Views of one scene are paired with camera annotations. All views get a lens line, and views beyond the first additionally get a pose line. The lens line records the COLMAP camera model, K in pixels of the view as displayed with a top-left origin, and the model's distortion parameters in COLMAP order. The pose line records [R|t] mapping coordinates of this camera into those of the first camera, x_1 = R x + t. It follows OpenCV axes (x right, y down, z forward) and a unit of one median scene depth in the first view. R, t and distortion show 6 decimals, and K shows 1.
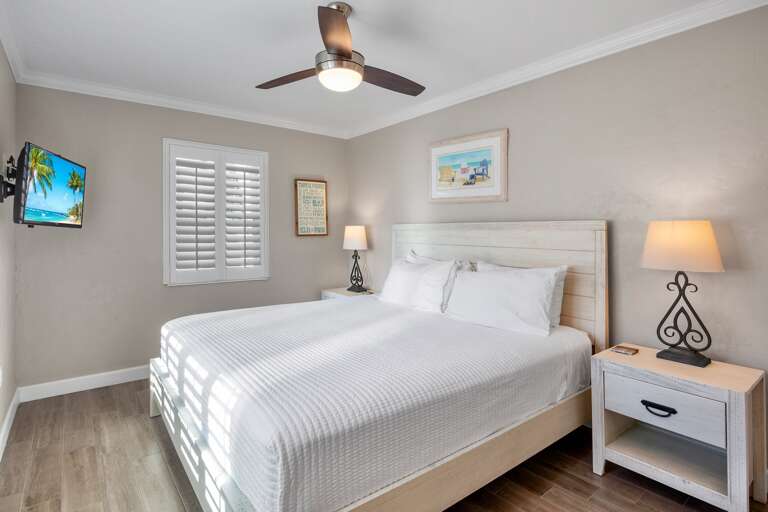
lens RADIAL K [[393.0, 0, 385.0], [0, 393.0, 238.8], [0, 0, 1]] dist [-0.000508, -0.000085]
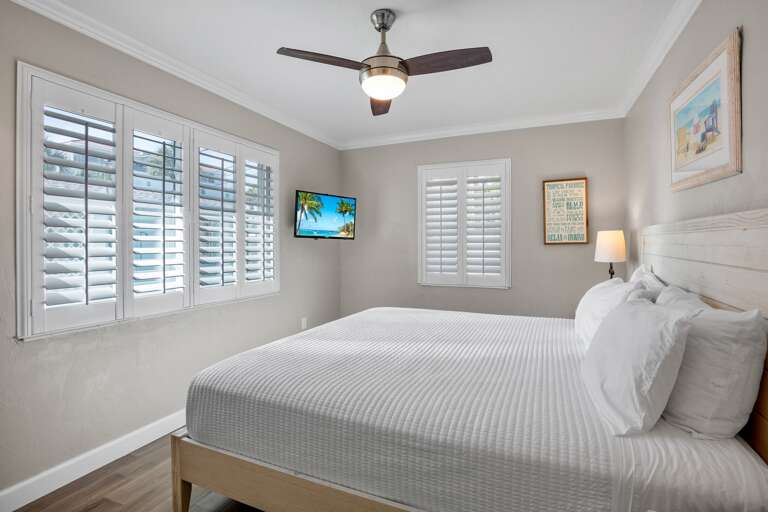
lens RADIAL K [[382.6, 0, 384.0], [0, 382.6, 256.0], [0, 0, 1]] dist [-0.001083, -0.000109]
pose [[0.489449, 0.022457, -0.871743, 0.419047], [-0.004804, 0.999723, 0.023056, 0.000744], [0.872019, -0.007097, 0.489421, 0.296331]]
